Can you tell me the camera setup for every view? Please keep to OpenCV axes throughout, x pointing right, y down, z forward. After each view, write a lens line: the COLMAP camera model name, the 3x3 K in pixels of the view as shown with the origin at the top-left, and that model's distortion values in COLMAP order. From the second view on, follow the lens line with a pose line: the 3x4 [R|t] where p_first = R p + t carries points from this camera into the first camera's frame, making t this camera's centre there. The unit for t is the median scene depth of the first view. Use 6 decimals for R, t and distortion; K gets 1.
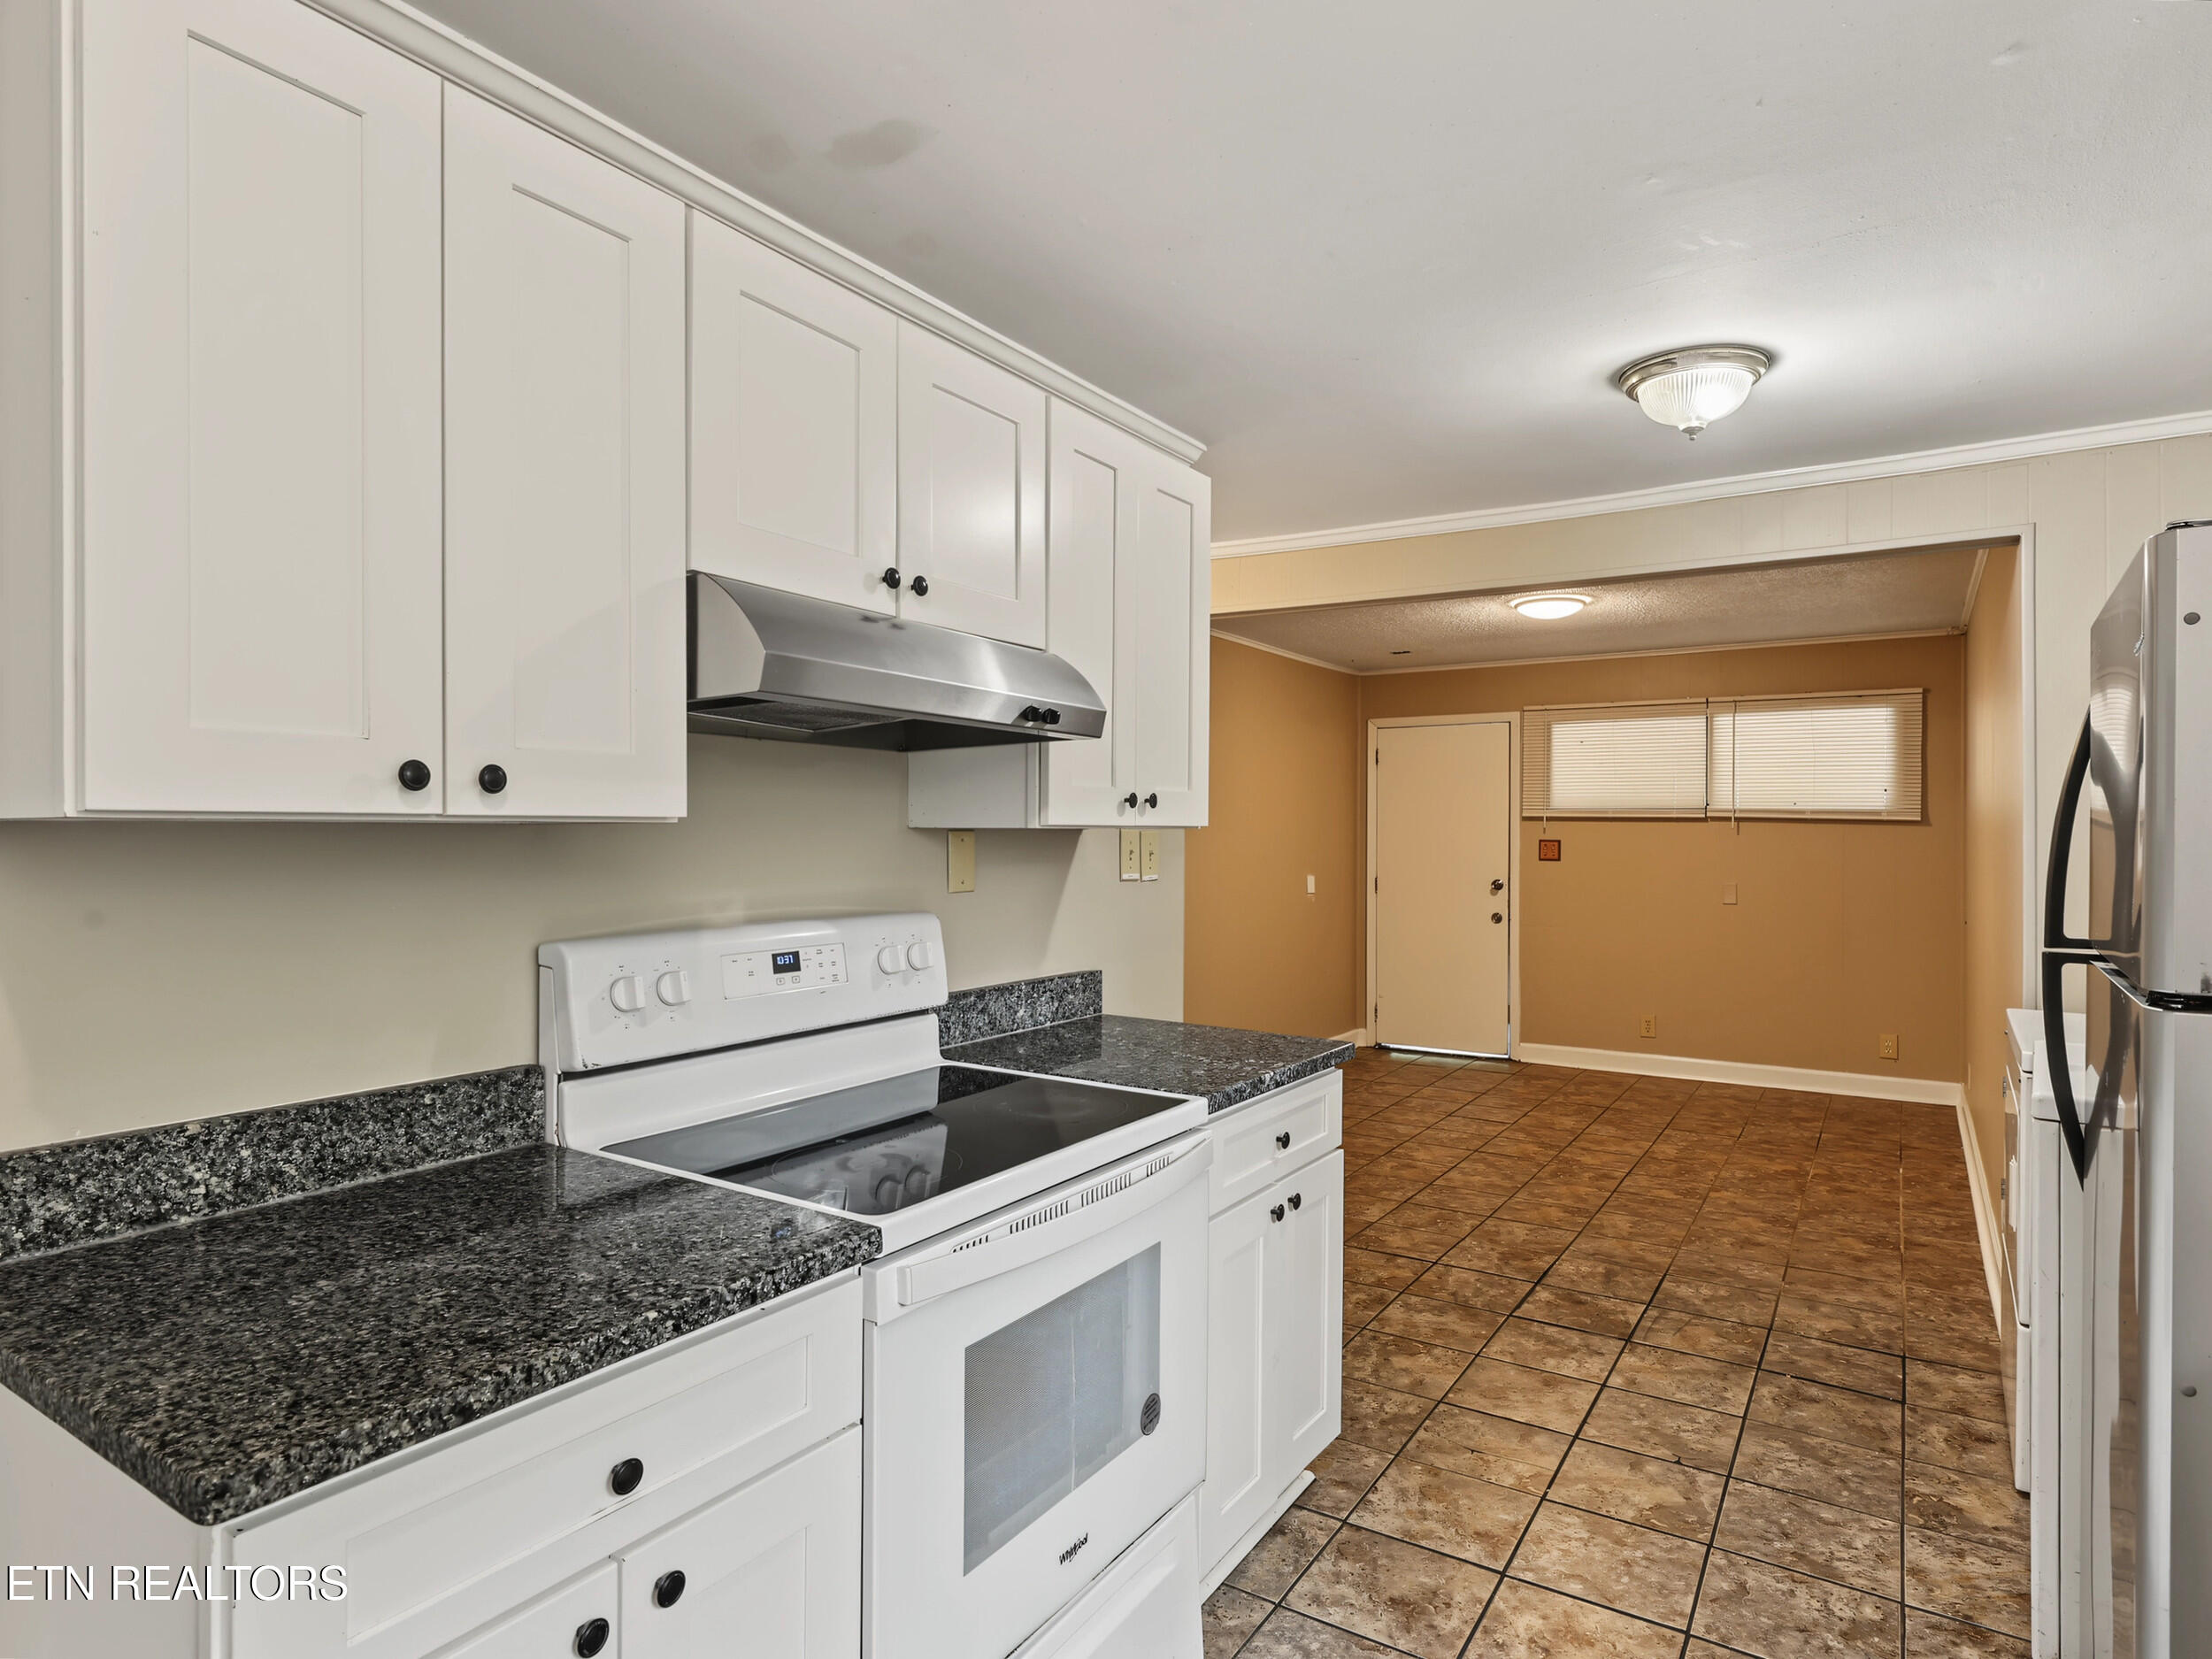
lens RADIAL K [[1243.8, 0, 1098.8], [0, 1243.8, 838.7], [0, 0, 1]] dist [0.003461, 0.001802]
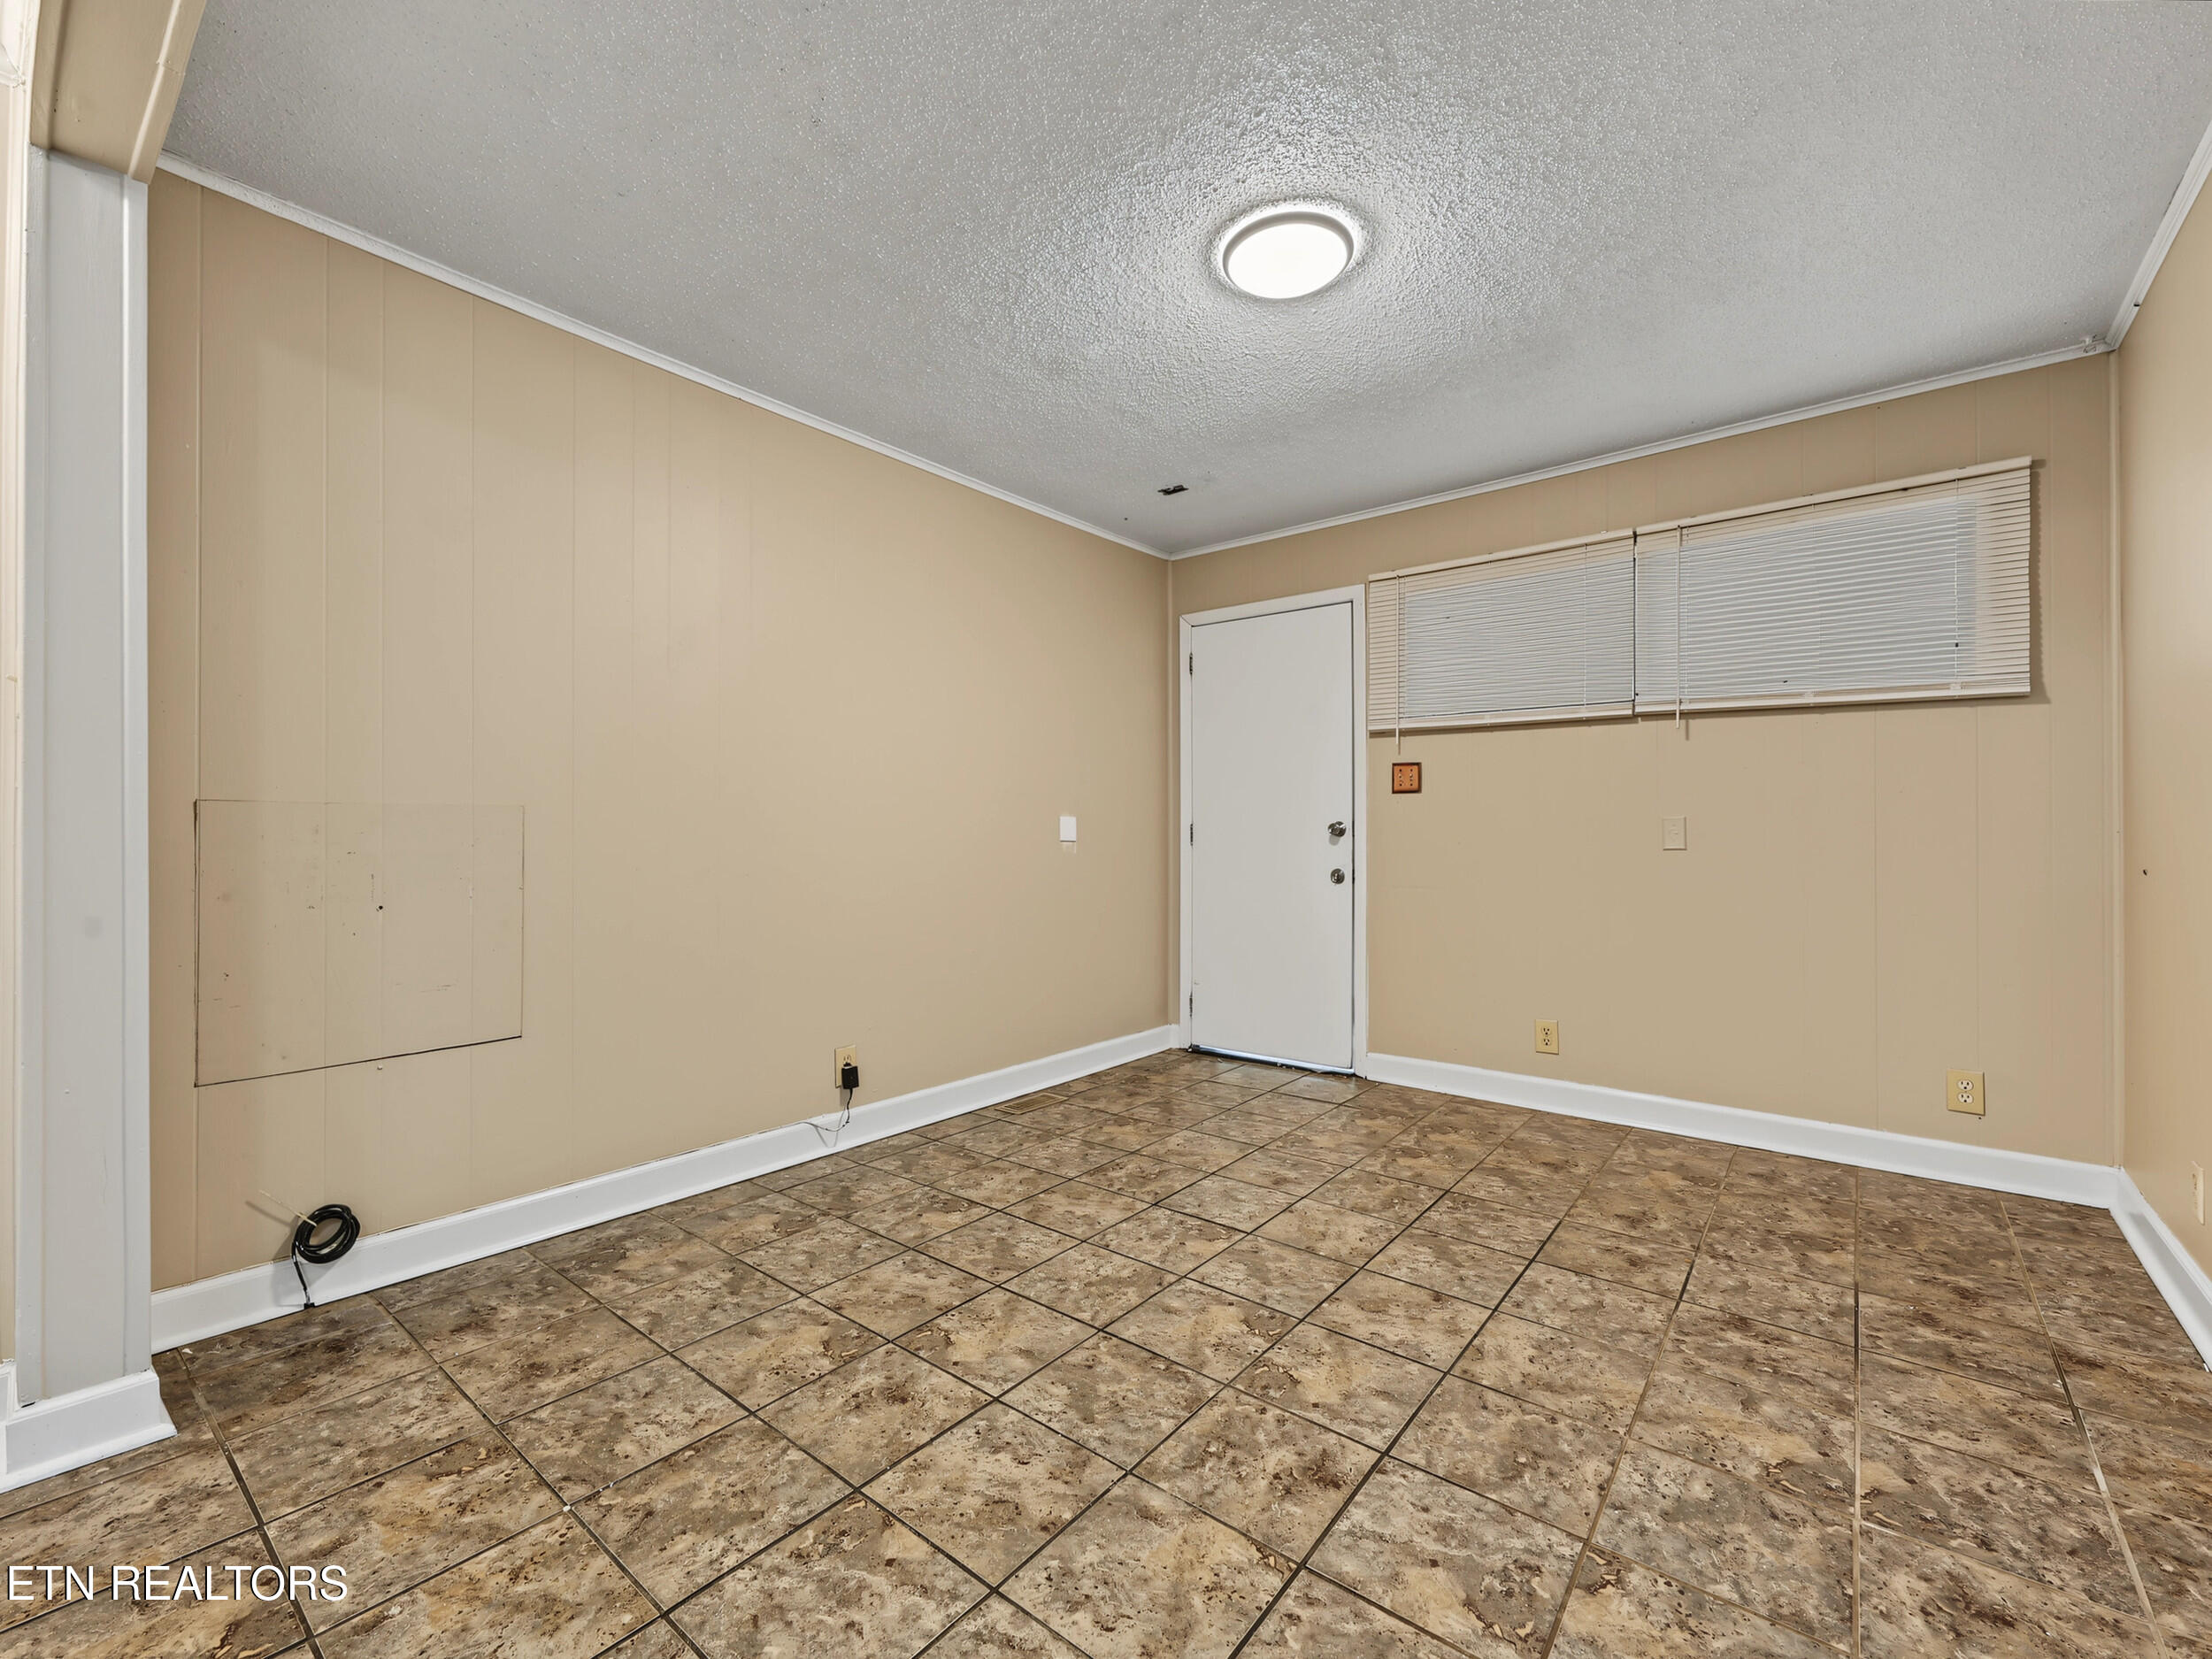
lens RADIAL K [[926.1, 0, 1106.0], [0, 926.1, 829.5], [0, 0, 1]] dist [0.001401, 0.000548]
pose [[0.994182, -0.004669, -0.107612, 0.504187], [0.003807, 0.999959, -0.008213, 0.084643], [0.107646, 0.007755, 0.994159, 0.933426]]
